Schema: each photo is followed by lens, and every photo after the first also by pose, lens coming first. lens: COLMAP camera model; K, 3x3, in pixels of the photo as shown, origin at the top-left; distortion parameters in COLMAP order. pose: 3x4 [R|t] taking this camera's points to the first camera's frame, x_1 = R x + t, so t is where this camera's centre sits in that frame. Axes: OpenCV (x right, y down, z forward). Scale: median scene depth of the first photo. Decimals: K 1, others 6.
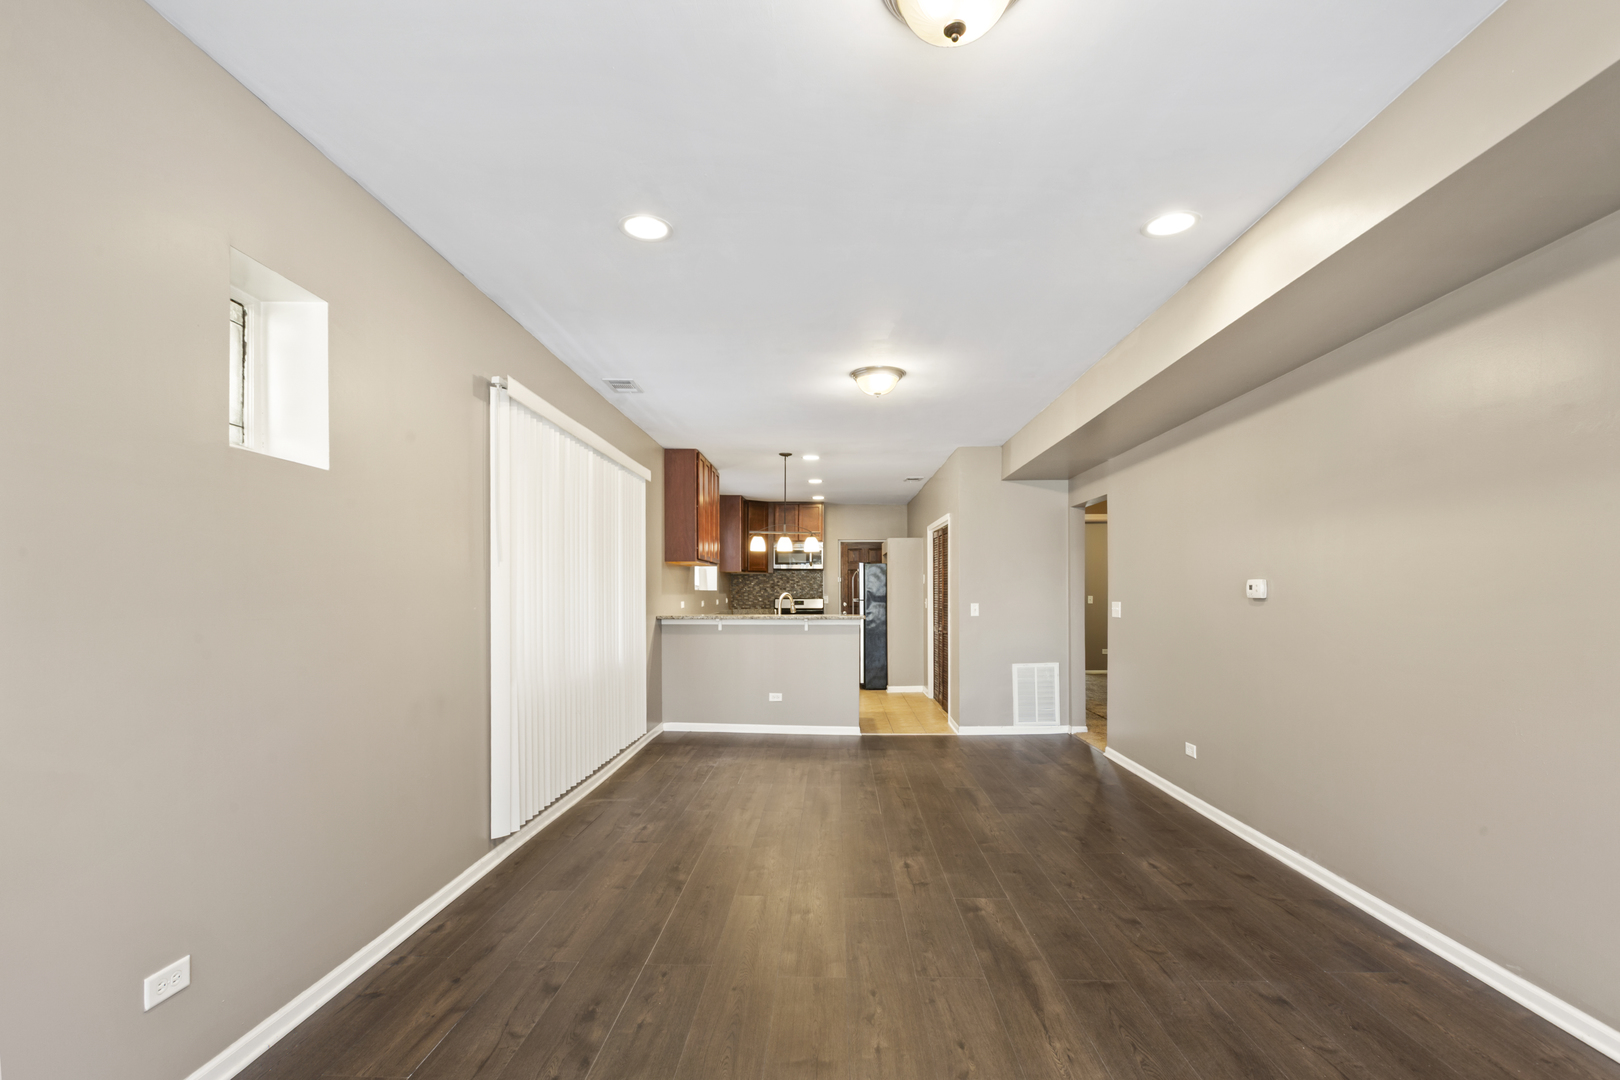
lens RADIAL K [[726.2, 0, 807.1], [0, 726.2, 602.2], [0, 0, 1]] dist [-0.006976, 0.001550]
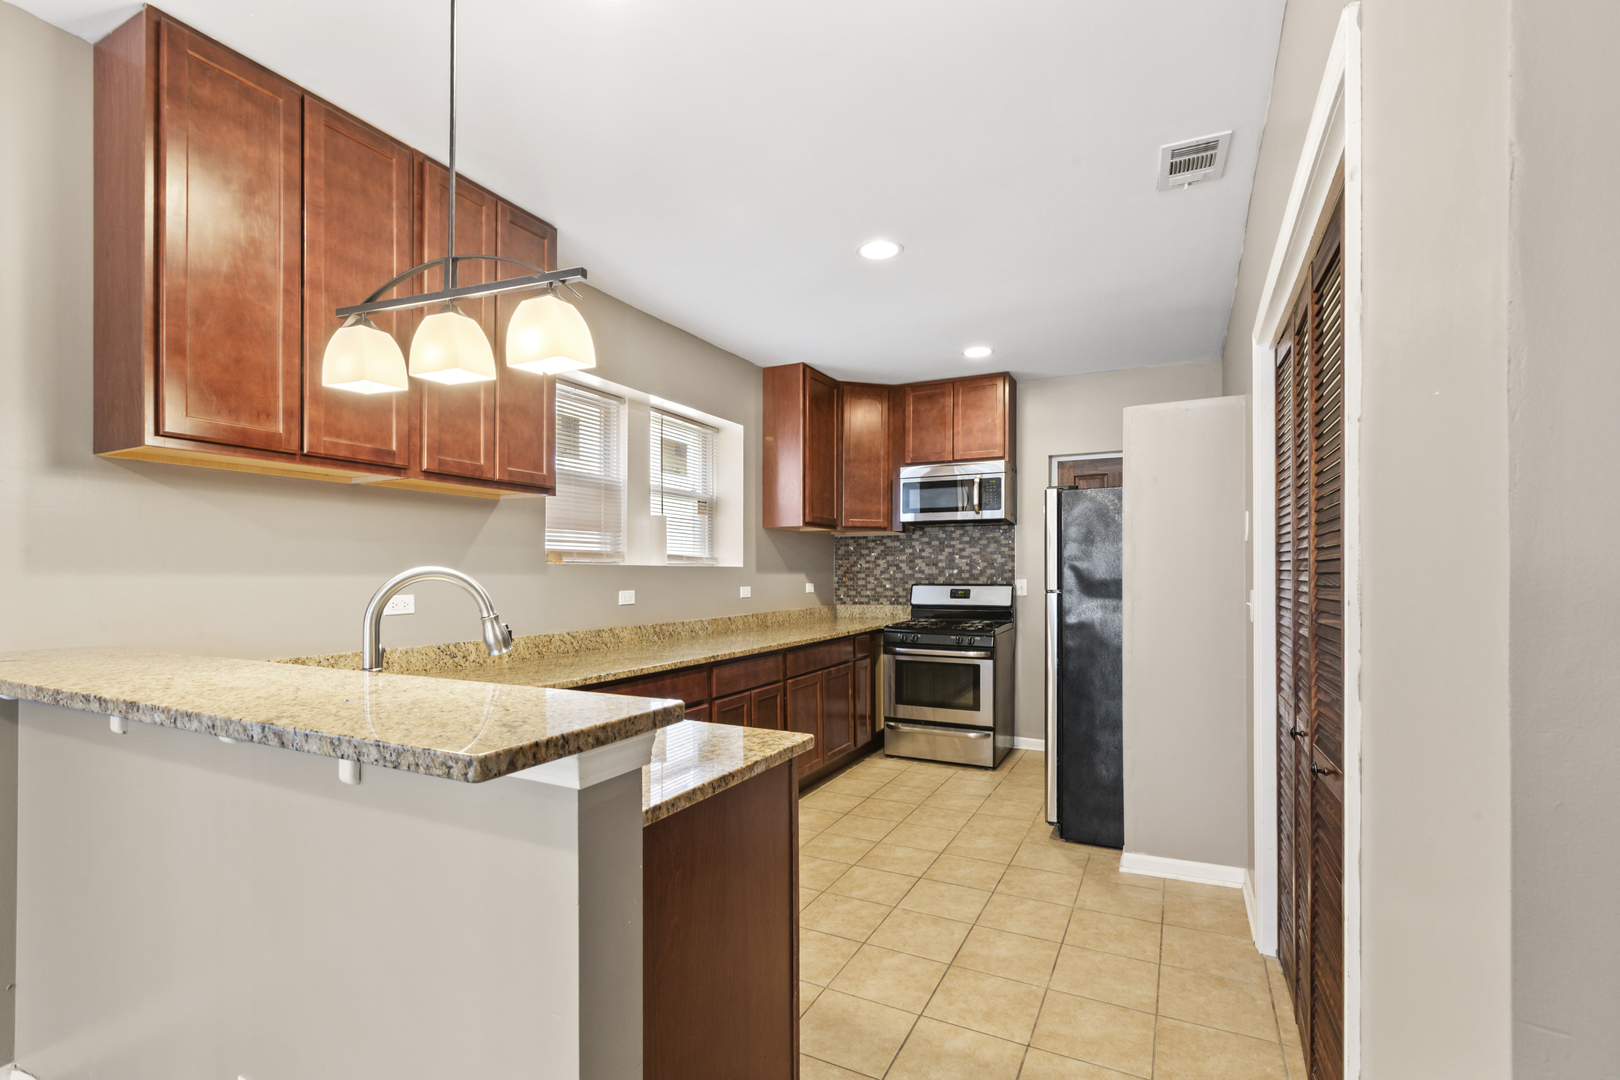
lens RADIAL K [[726.2, 0, 815.3], [0, 726.2, 578.7], [0, 0, 1]] dist [-0.006976, 0.001550]
pose [[0.908084, 0.003743, -0.418771, 0.190086], [-0.007099, 0.999954, -0.006456, -0.009588], [0.418728, 0.008835, 0.908069, 0.993754]]
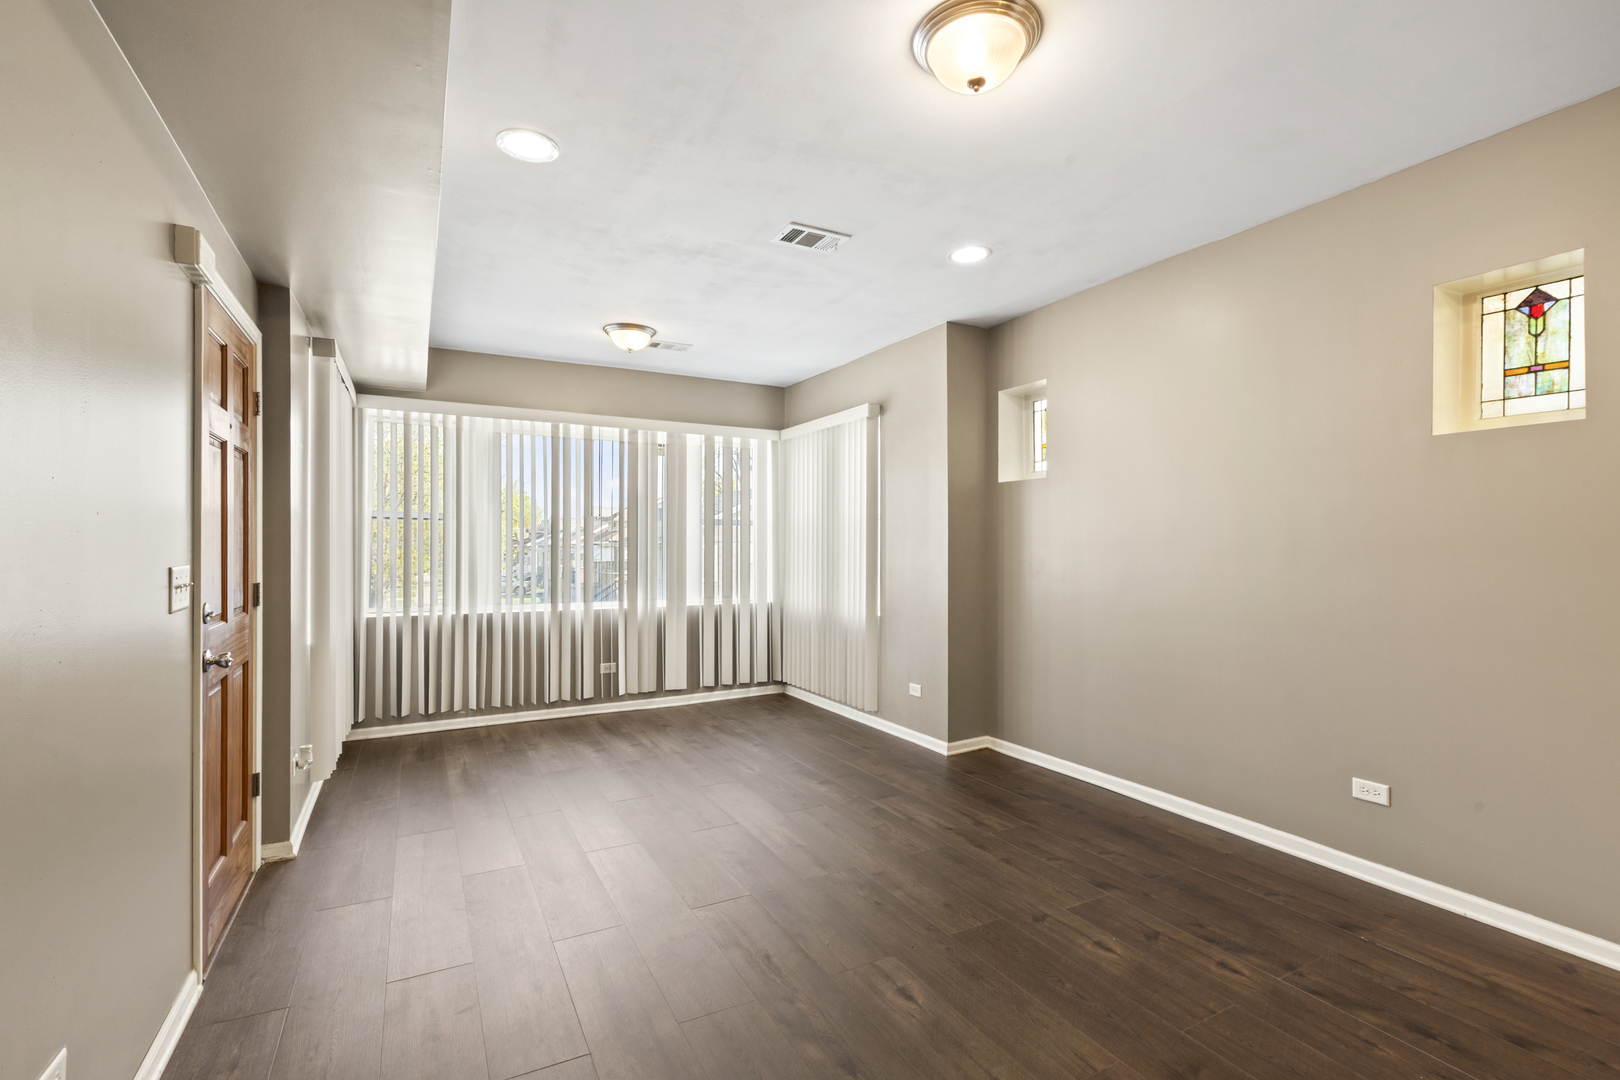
lens RADIAL K [[726.2, 0, 795.4], [0, 726.2, 548.7], [0, 0, 1]] dist [-0.006976, 0.001550]
pose [[-0.867295, 0.002629, -0.497788, 0.279711], [-0.005604, 0.999871, 0.015044, -0.005022], [0.497764, 0.015838, -0.867168, 0.493584]]
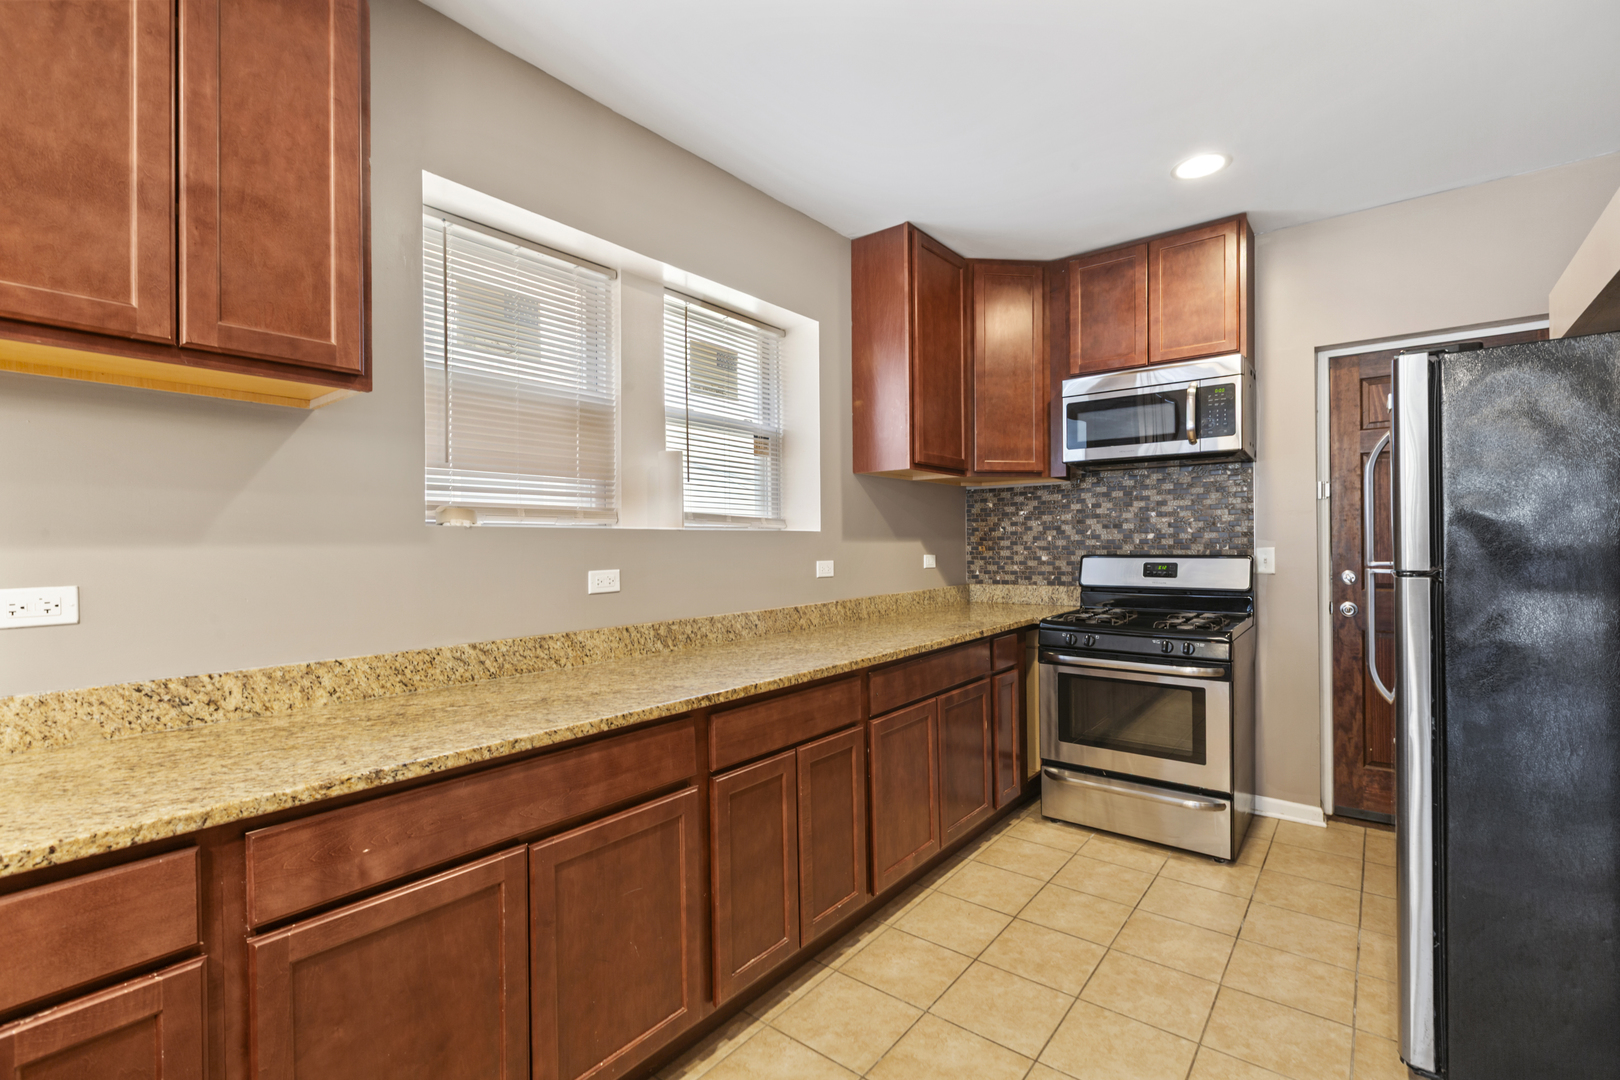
lens RADIAL K [[726.2, 0, 806.5], [0, 726.2, 544.0], [0, 0, 1]] dist [-0.006976, 0.001550]
pose [[0.800020, -0.005228, -0.599950, 0.100406], [-0.002115, 0.999931, -0.011533, -0.011715], [0.599969, 0.010496, 0.799954, 1.241868]]
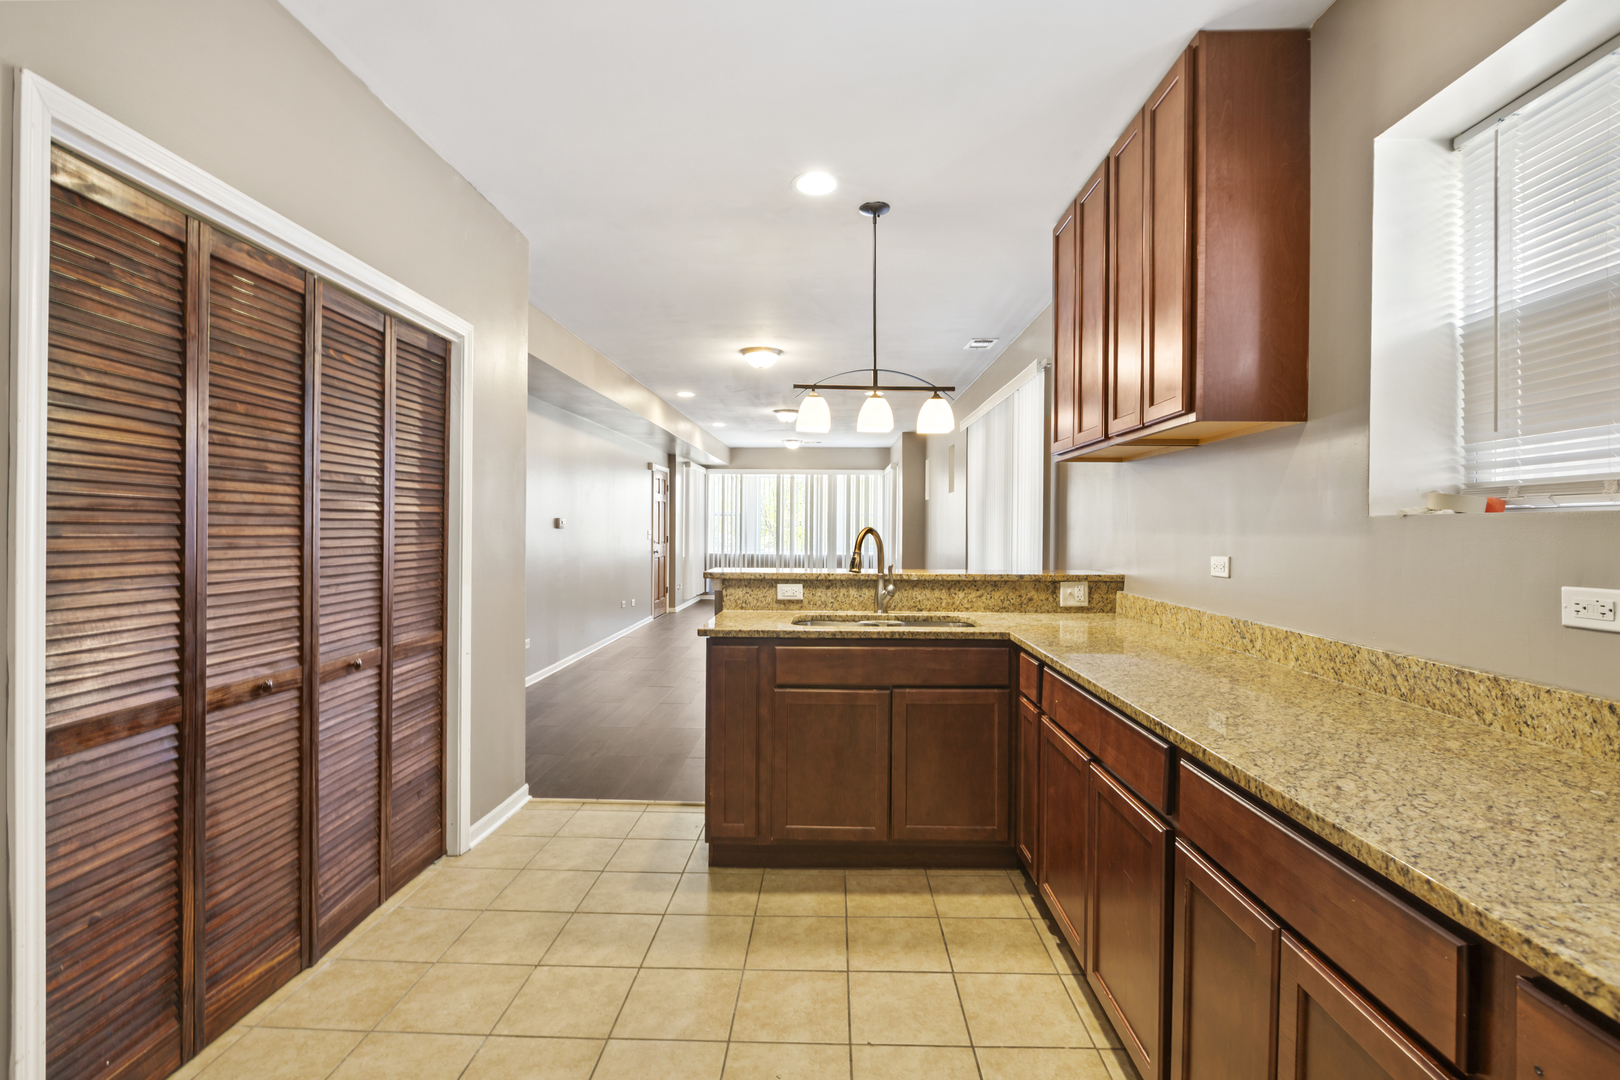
lens RADIAL K [[718.2, 0, 812.0], [0, 718.2, 529.2], [0, 0, 1]] dist [-0.000886, -0.000140]
pose [[-0.999938, -0.004402, -0.010253, 0.014498], [-0.004572, 0.999851, 0.016623, -0.020883], [0.010178, 0.016669, -0.999809, 1.667654]]
